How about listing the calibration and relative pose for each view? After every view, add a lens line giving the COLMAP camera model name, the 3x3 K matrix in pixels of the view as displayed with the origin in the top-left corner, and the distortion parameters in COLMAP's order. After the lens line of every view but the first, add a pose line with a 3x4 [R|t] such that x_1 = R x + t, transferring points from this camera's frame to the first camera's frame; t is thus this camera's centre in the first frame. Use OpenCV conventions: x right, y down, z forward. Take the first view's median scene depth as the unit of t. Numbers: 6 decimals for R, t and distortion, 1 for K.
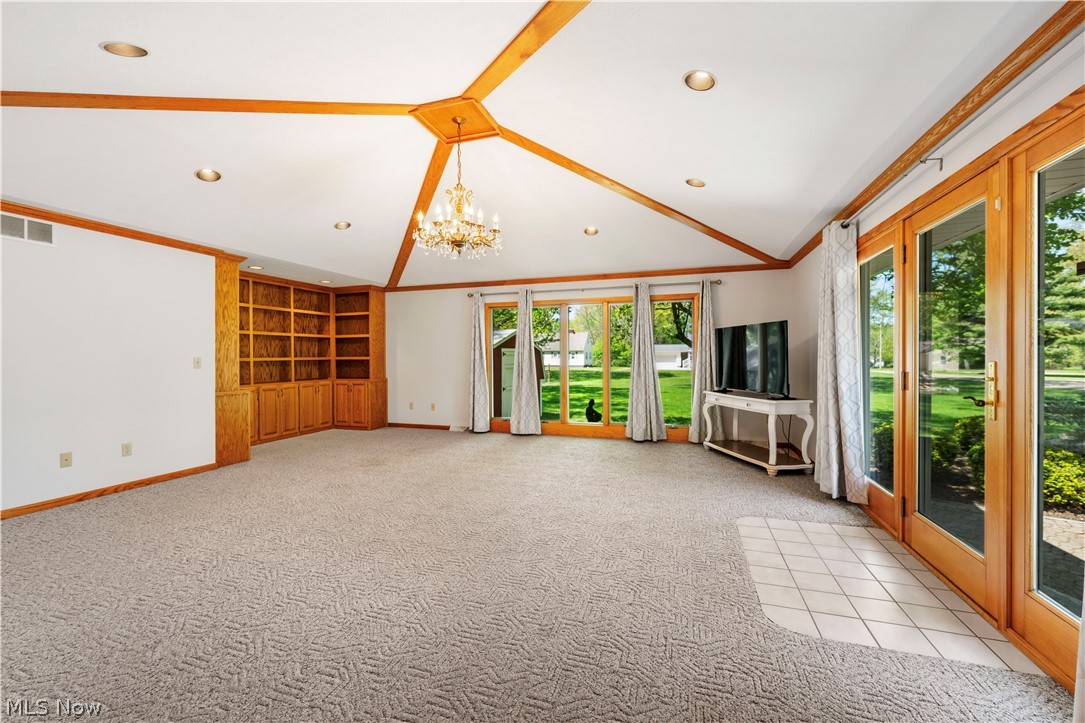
lens RADIAL K [[445.2, 0, 541.5], [0, 445.2, 358.6], [0, 0, 1]] dist [0.003818, 0.000812]
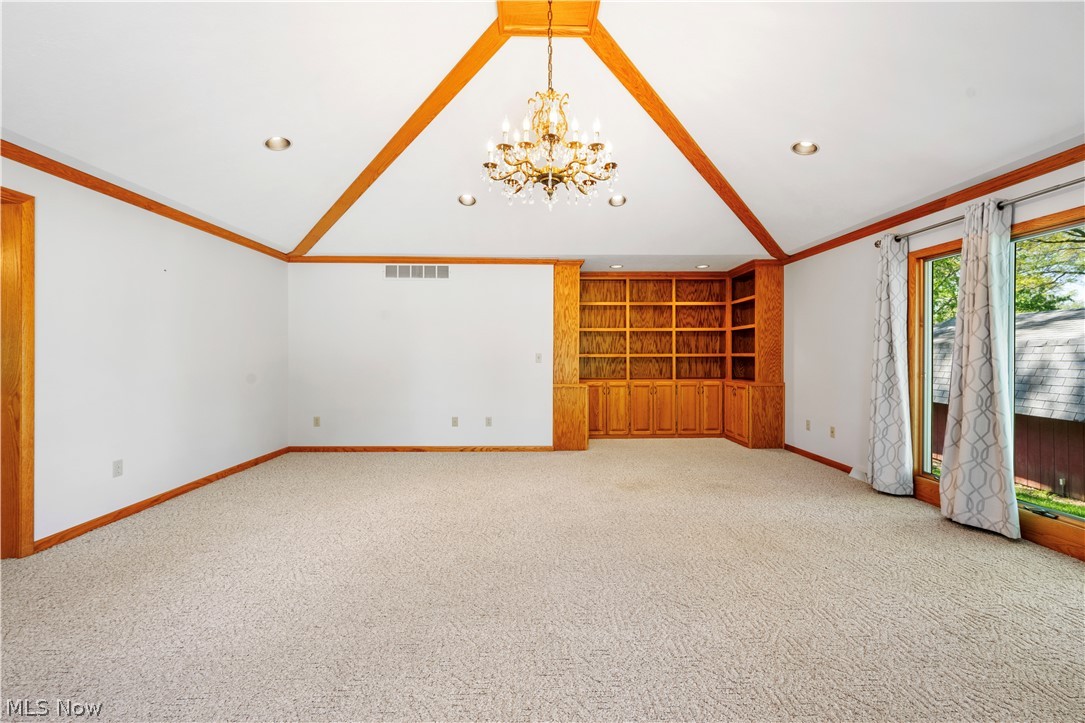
lens RADIAL K [[445.2, 0, 545.1], [0, 445.2, 356.1], [0, 0, 1]] dist [0.003818, 0.000812]
pose [[0.339170, 0.008773, -0.940684, 0.245125], [-0.006749, 0.999953, 0.006892, -0.002111], [0.940701, 0.004011, 0.339213, 0.443181]]
